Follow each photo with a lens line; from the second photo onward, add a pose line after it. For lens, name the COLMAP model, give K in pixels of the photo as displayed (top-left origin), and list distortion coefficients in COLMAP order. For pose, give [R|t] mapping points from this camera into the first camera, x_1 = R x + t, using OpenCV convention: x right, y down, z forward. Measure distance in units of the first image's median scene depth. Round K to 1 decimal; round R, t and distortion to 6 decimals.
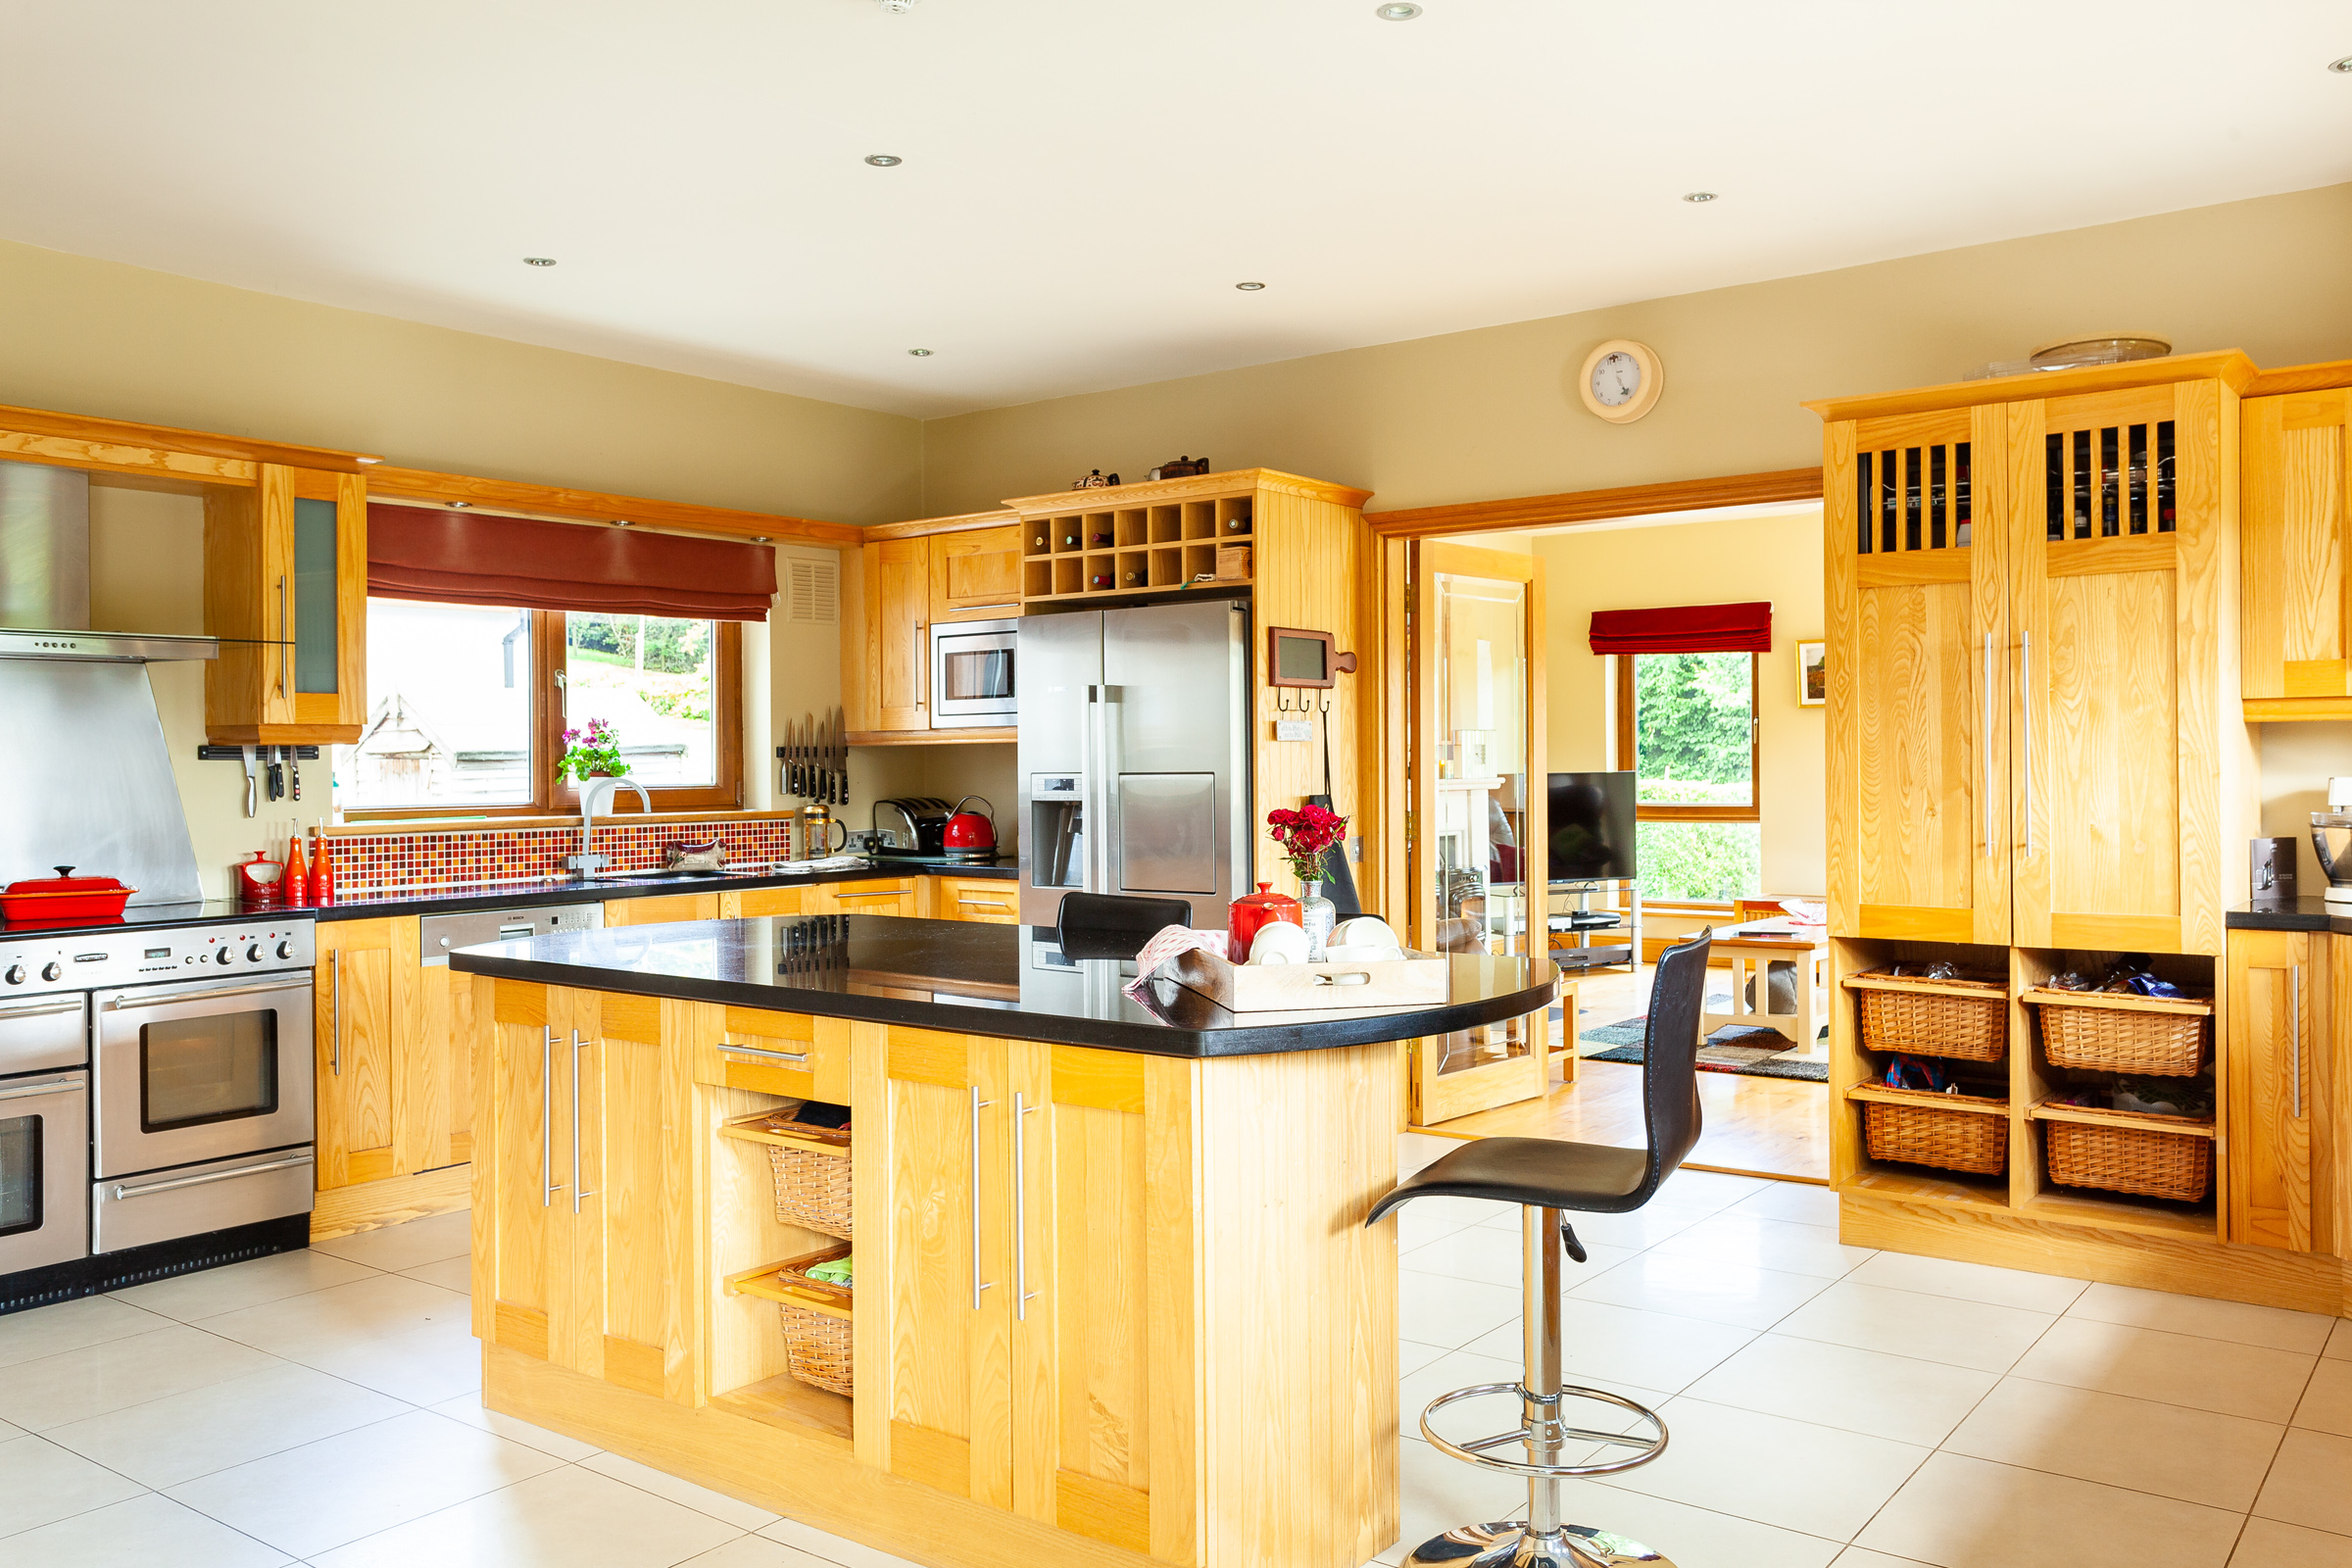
lens RADIAL K [[1842.5, 0, 1176.0], [0, 1842.5, 784.0], [0, 0, 1]] dist [-0.013071, -0.003299]
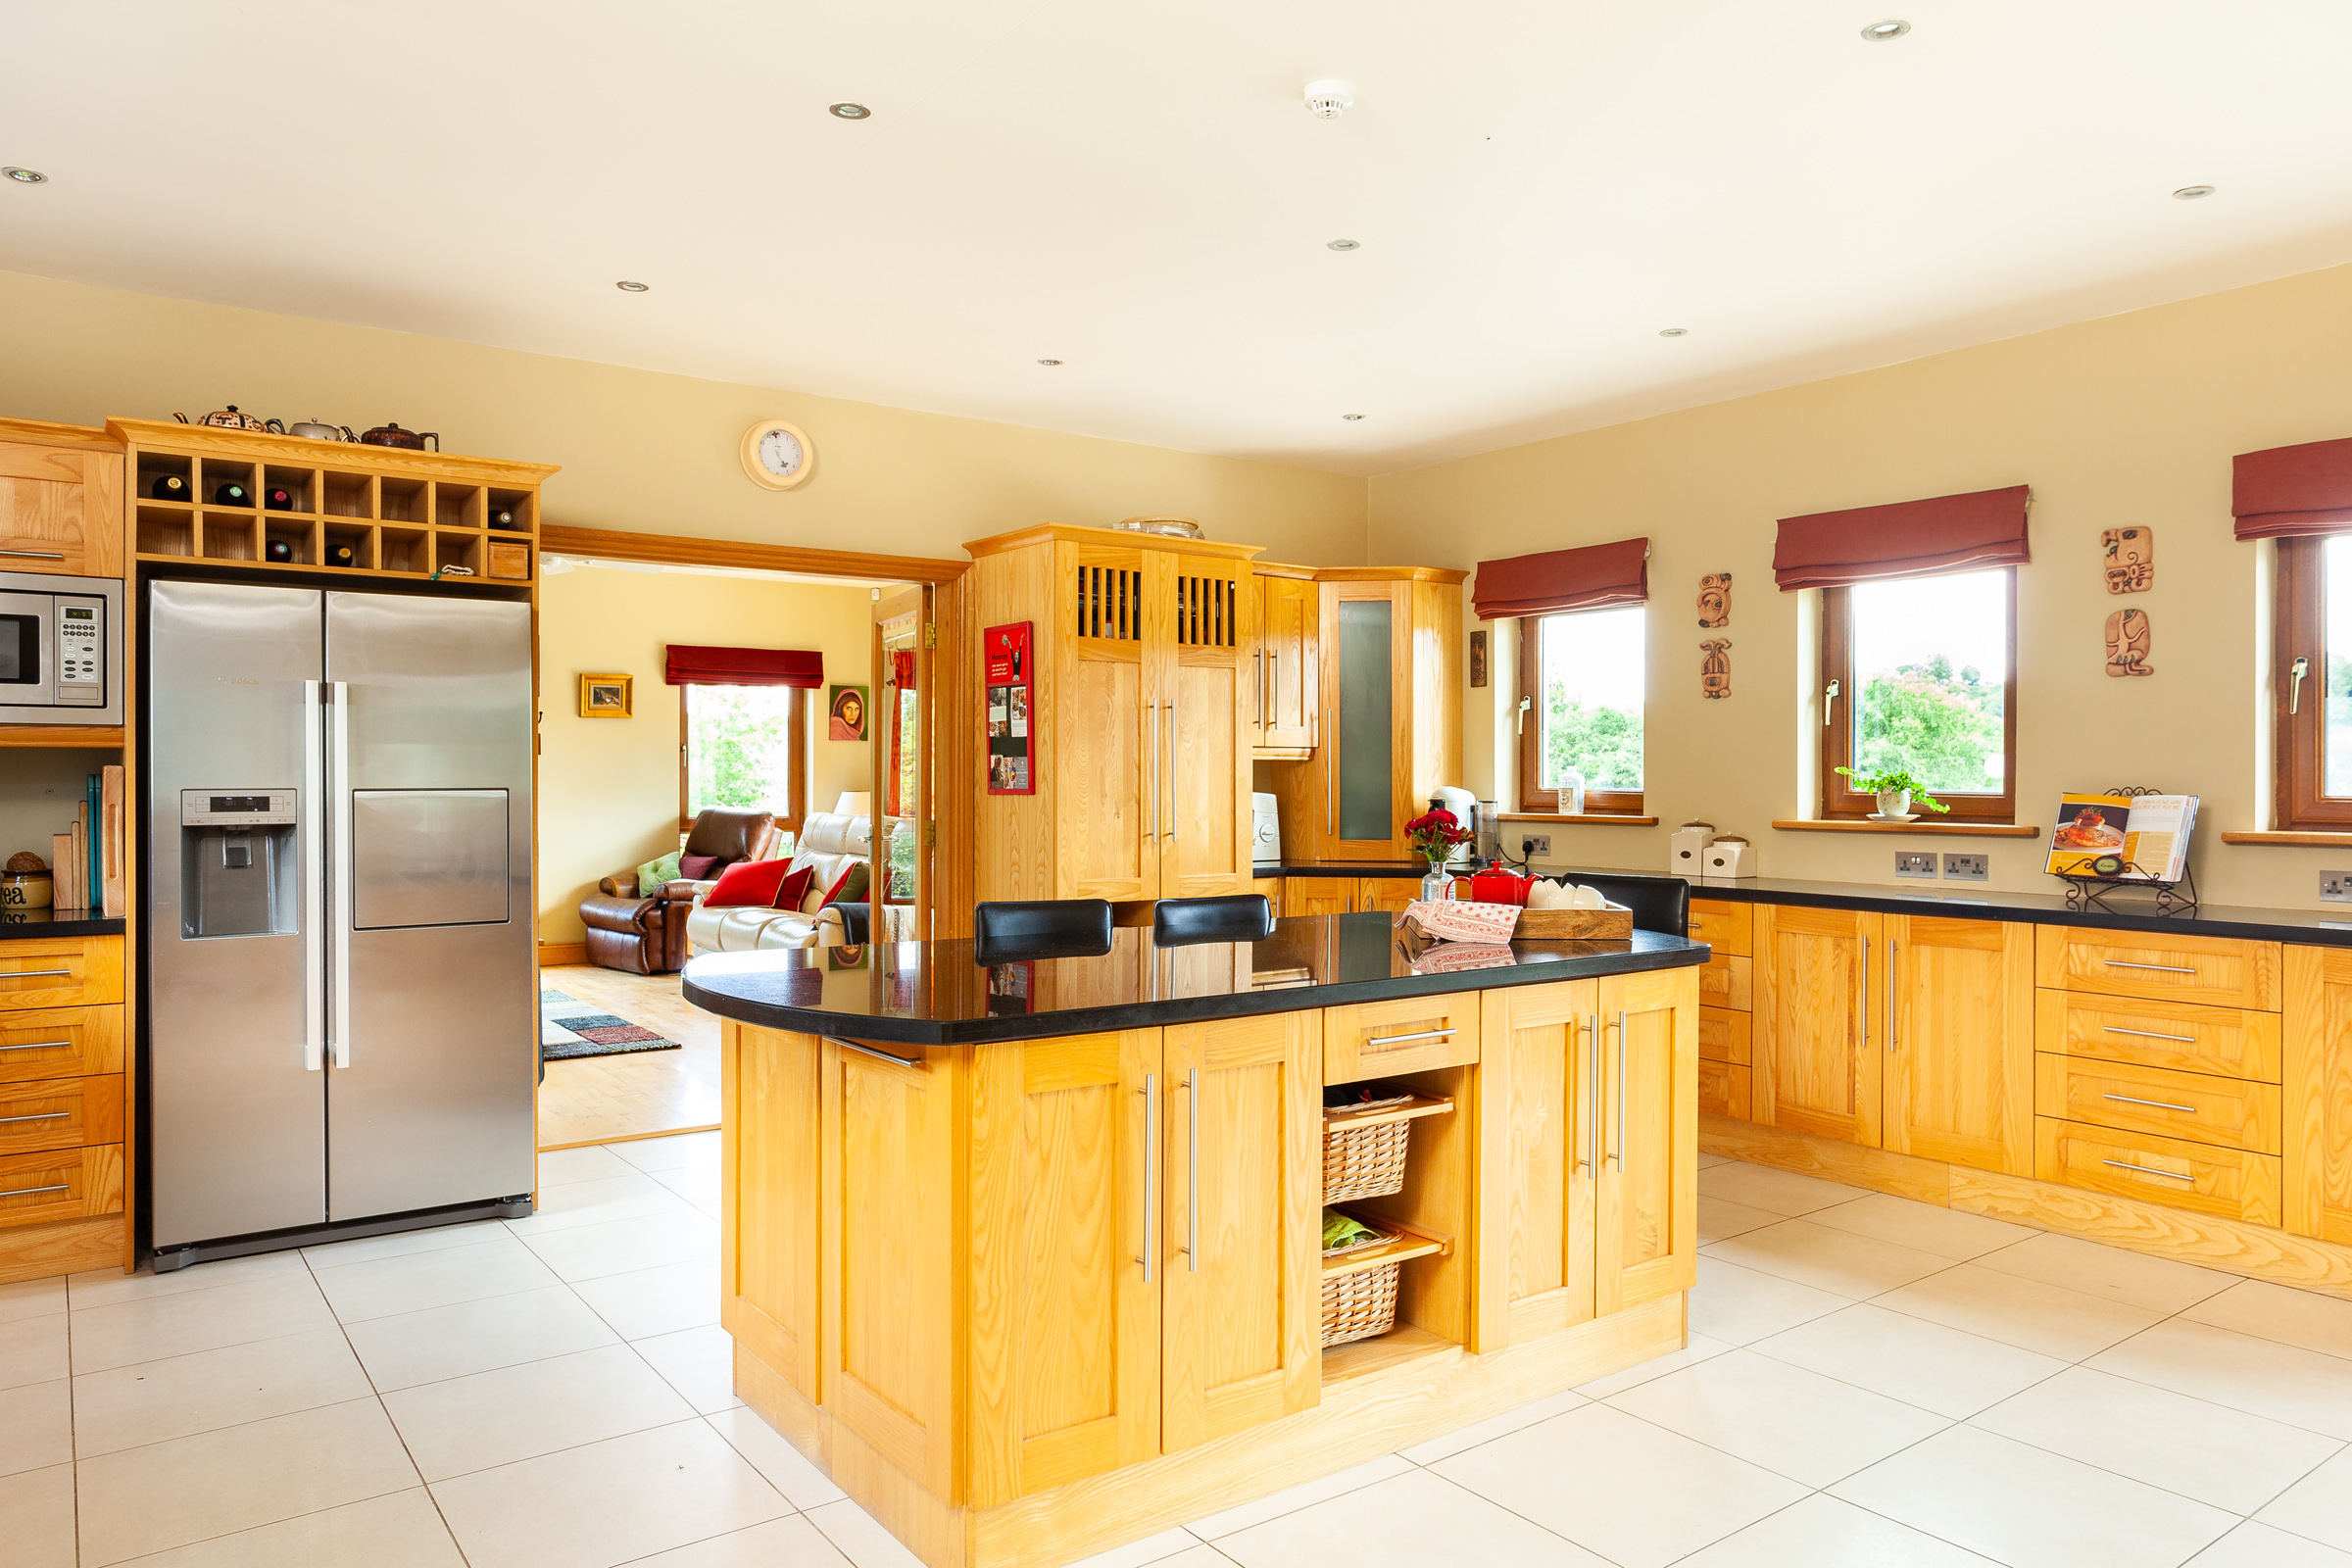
lens RADIAL K [[1581.2, 0, 1176.0], [0, 1581.2, 784.0], [0, 0, 1]] dist [-0.036513, 0.001603]
pose [[0.278757, 0.004999, 0.960349, -0.699431], [0.007535, 0.999944, -0.007392, -0.000049], [-0.960332, 0.009297, 0.278704, 0.516247]]
